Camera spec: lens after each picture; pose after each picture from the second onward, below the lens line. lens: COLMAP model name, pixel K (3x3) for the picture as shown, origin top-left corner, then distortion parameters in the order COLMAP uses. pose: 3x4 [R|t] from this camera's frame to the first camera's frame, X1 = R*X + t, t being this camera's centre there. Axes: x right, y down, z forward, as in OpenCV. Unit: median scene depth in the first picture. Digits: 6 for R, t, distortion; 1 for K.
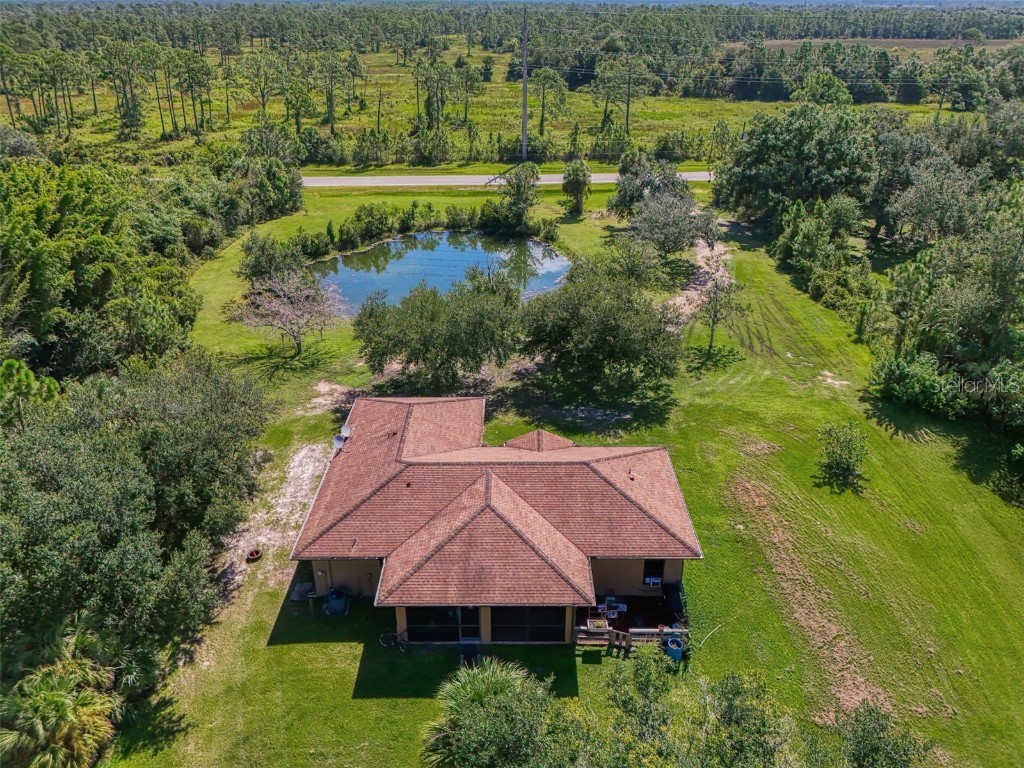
lens RADIAL K [[771.7, 0, 512.0], [0, 771.7, 384.0], [0, 0, 1]] dist [0.088579, -0.131387]
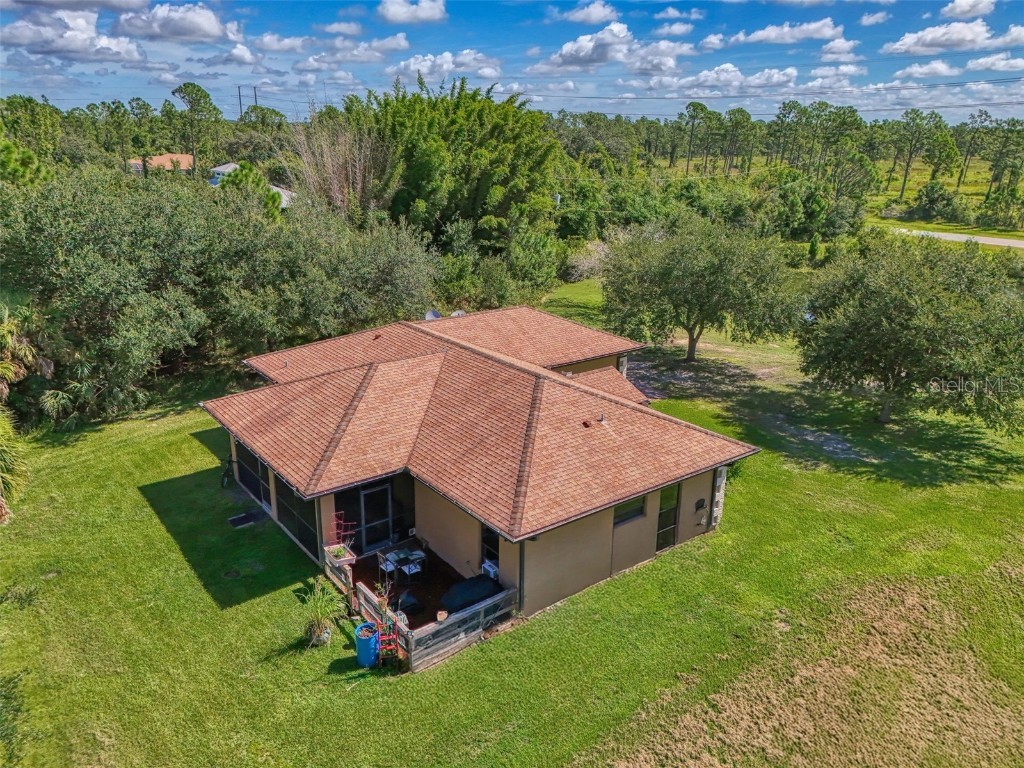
lens RADIAL K [[760.2, 0, 512.0], [0, 760.2, 384.0], [0, 0, 1]] dist [0.083821, -0.110606]
pose [[0.617556, 0.259124, -0.742617, 0.321222], [-0.357748, 0.933393, 0.028191, 0.057208], [0.700458, 0.248260, 0.669123, 0.327361]]
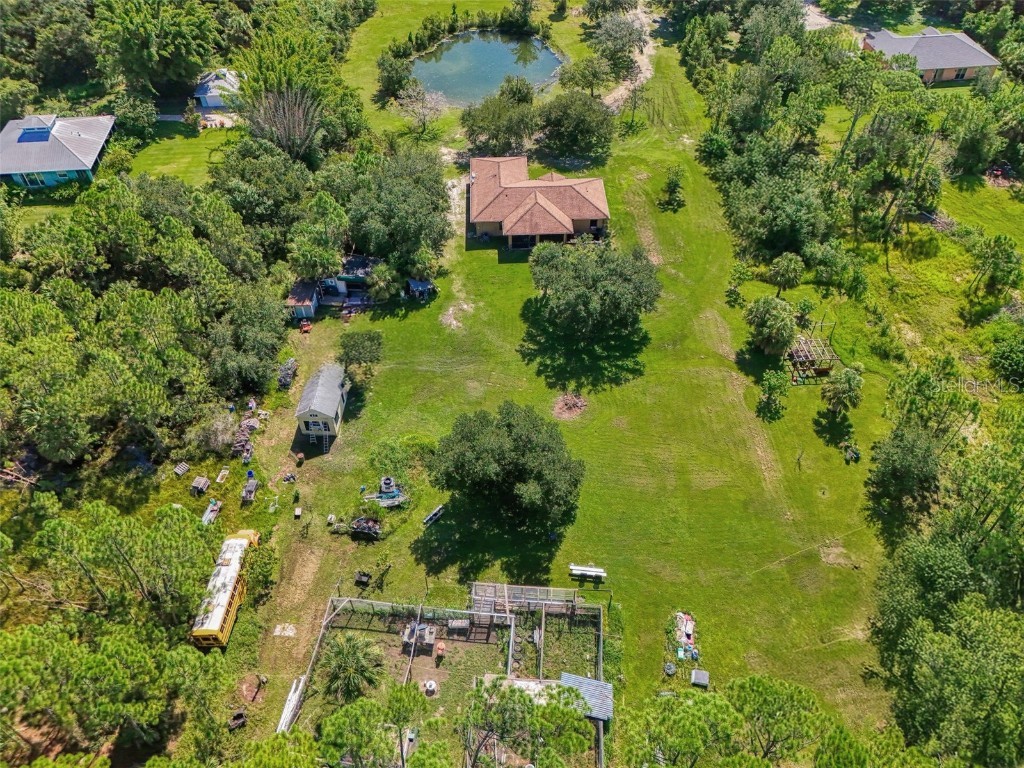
lens RADIAL K [[736.9, 0, 512.0], [0, 736.9, 384.0], [0, 0, 1]] dist [0.047922, -0.004954]
pose [[0.999240, -0.031342, 0.023170, -0.112803], [0.020899, 0.932622, 0.360249, -0.110189], [-0.032900, -0.359491, 0.932569, -0.976516]]
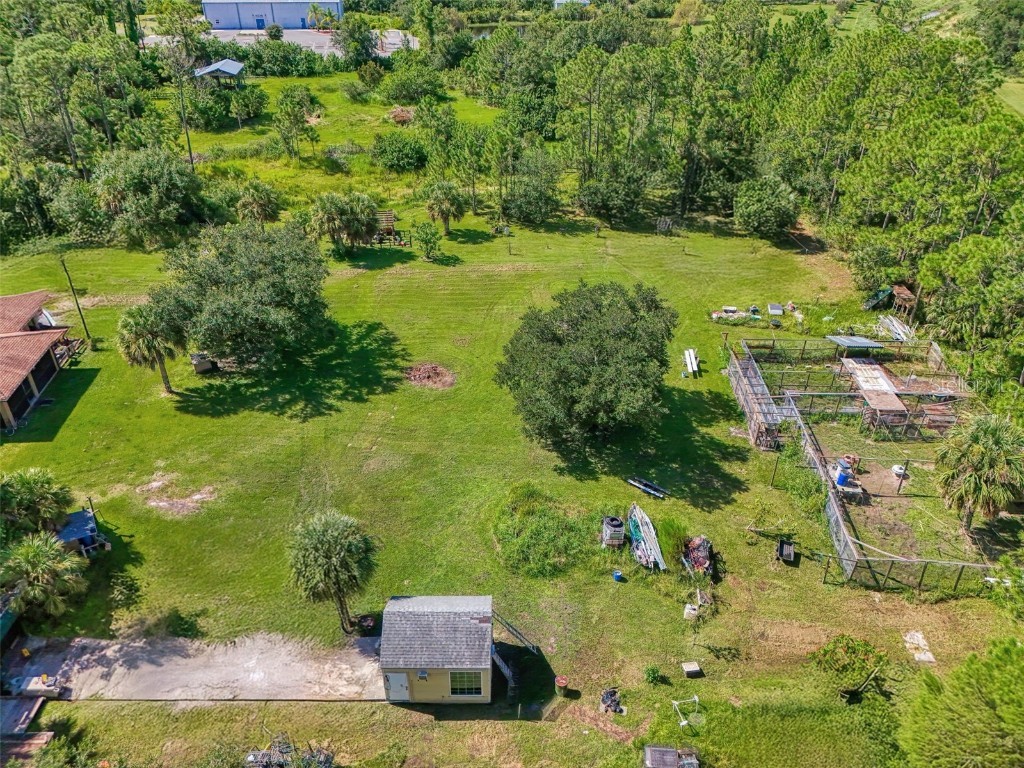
lens RADIAL K [[771.7, 0, 512.0], [0, 771.7, 384.0], [0, 0, 1]] dist [0.088579, -0.131387]
pose [[-0.081246, -0.548244, 0.832363, -0.755503], [0.437002, 0.730977, 0.524121, -0.055370], [-0.895784, 0.406327, 0.180195, -0.088585]]
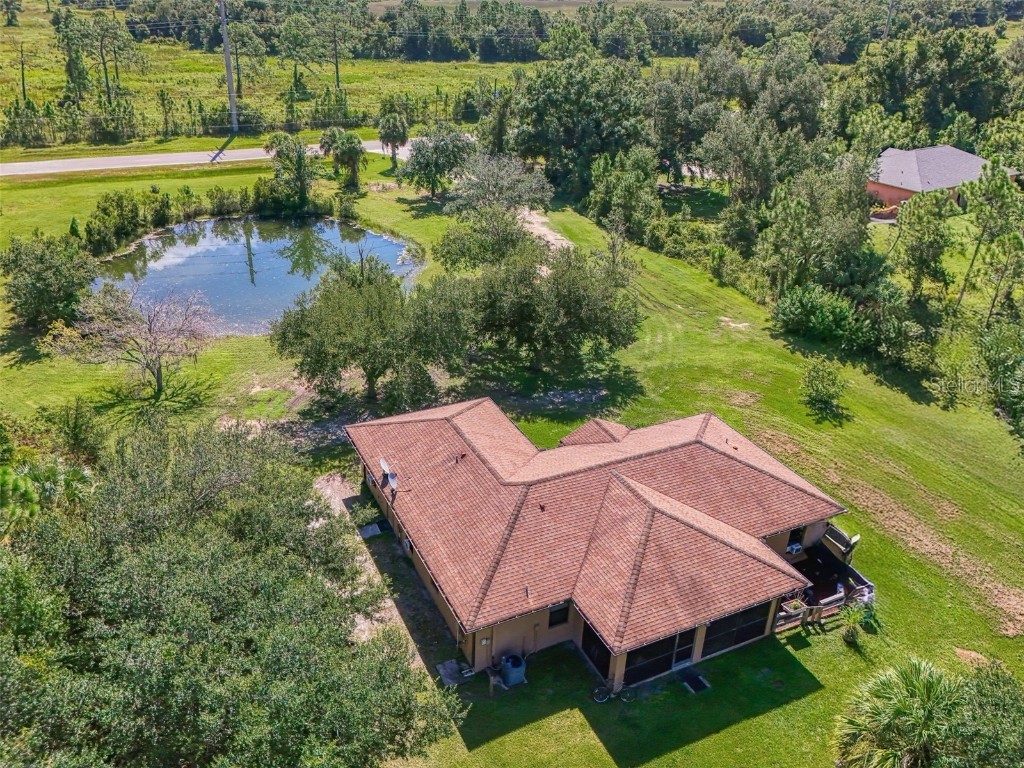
lens RADIAL K [[820.2, 0, 498.7], [0, 820.2, 389.6], [0, 0, 1]] dist [0.103503, -0.147788]
pose [[0.902297, -0.175863, 0.393615, -0.288402], [0.167285, 0.984300, 0.056301, -0.030113], [-0.397336, 0.015046, 0.917550, 0.120744]]
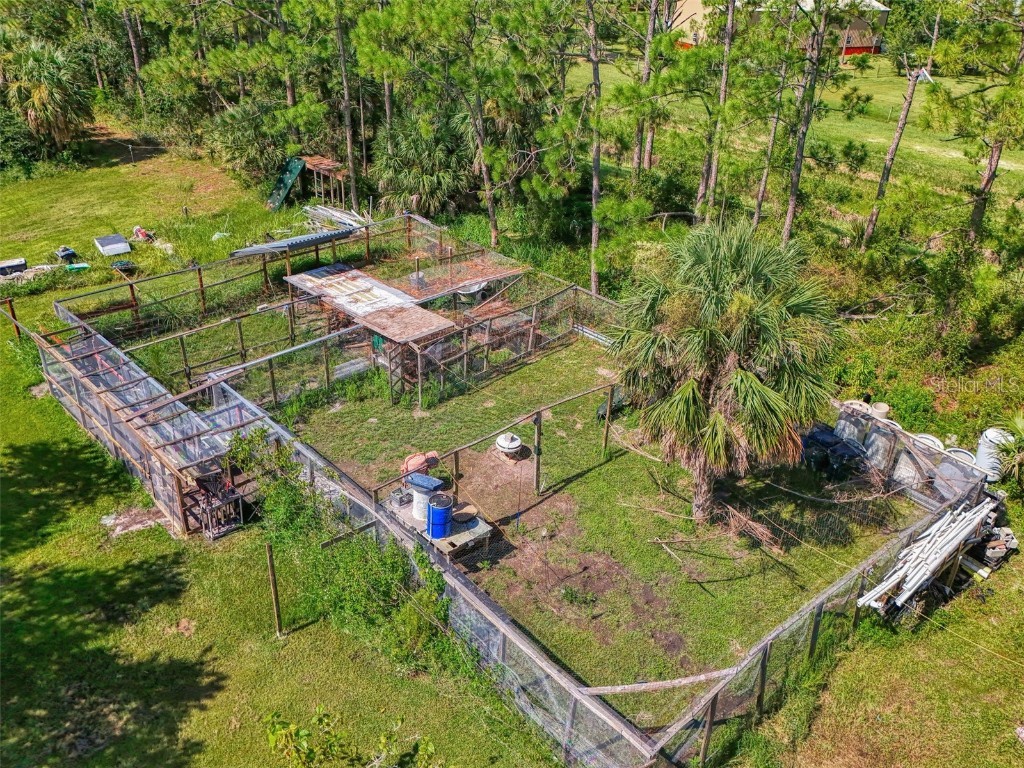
lens RADIAL K [[820.2, 0, 498.7], [0, 820.2, 389.6], [0, 0, 1]] dist [0.103503, -0.147788]
pose [[-0.767517, -0.344298, 0.540719, -0.381444], [0.251302, 0.614388, 0.747914, 0.284298], [-0.589716, 0.709920, -0.385030, -0.130323]]
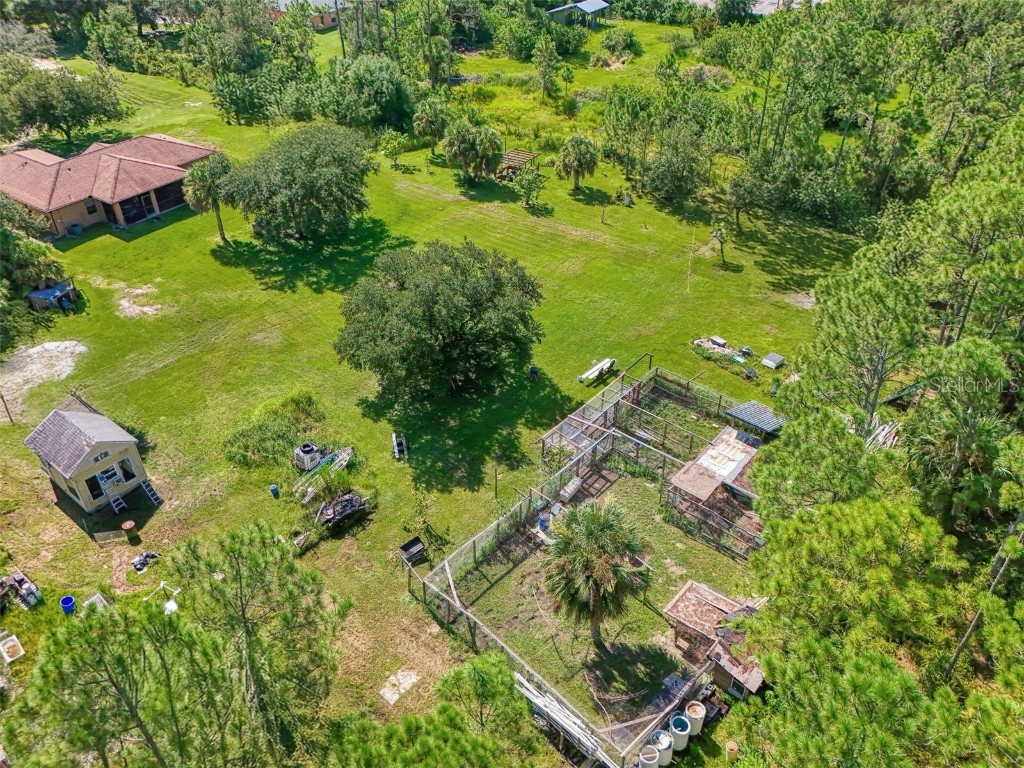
lens RADIAL K [[760.2, 0, 512.0], [0, 760.2, 384.0], [0, 0, 1]] dist [0.083821, -0.110606]
pose [[0.558766, -0.495243, 0.665218, -0.605820], [0.364304, 0.867161, 0.339580, 0.197026], [-0.745026, 0.052596, 0.664959, -0.603324]]
